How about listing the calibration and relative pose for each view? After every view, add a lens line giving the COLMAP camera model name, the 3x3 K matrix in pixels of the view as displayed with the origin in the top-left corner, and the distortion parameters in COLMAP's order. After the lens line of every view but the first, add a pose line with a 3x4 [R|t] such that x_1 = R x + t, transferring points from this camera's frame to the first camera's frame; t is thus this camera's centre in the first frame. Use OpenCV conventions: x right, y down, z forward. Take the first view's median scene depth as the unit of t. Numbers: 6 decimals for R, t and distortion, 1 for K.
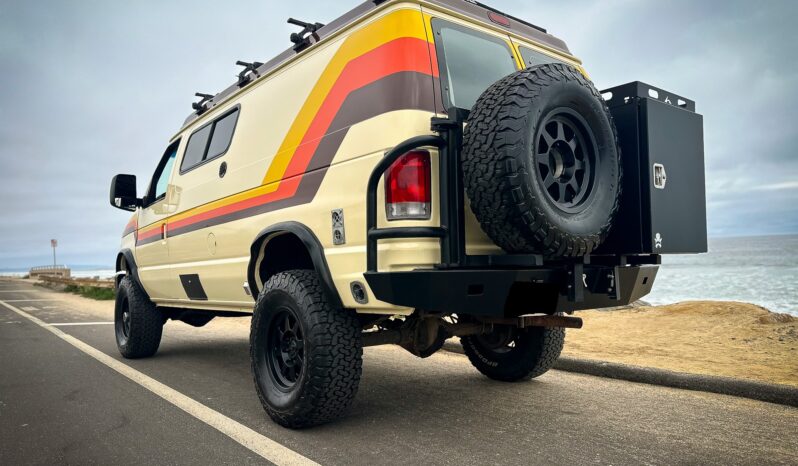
lens RADIAL K [[567.4, 0, 398.7], [0, 567.4, 249.7], [0, 0, 1]] dist [0.032158, -0.043111]
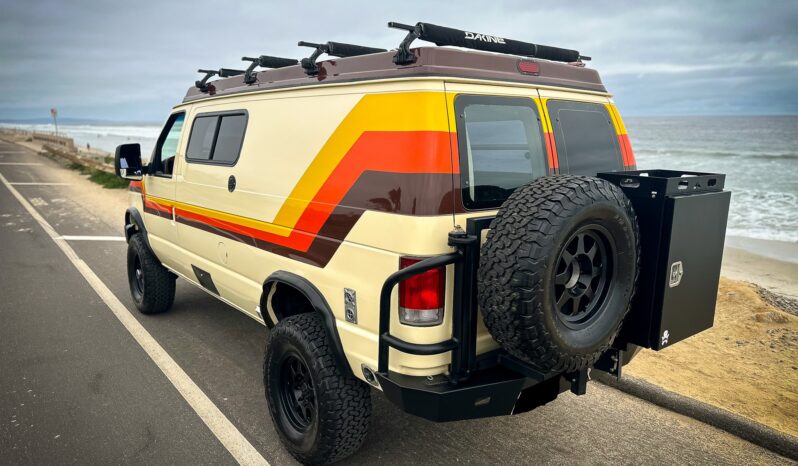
lens RADIAL K [[567.4, 0, 399.6], [0, 567.4, 230.5], [0, 0, 1]] dist [0.032158, -0.043111]
pose [[0.999247, 0.038803, -0.000675, -0.022167], [-0.037589, 0.972009, 0.231916, -0.376818], [0.009655, -0.231716, 0.972736, 0.045682]]
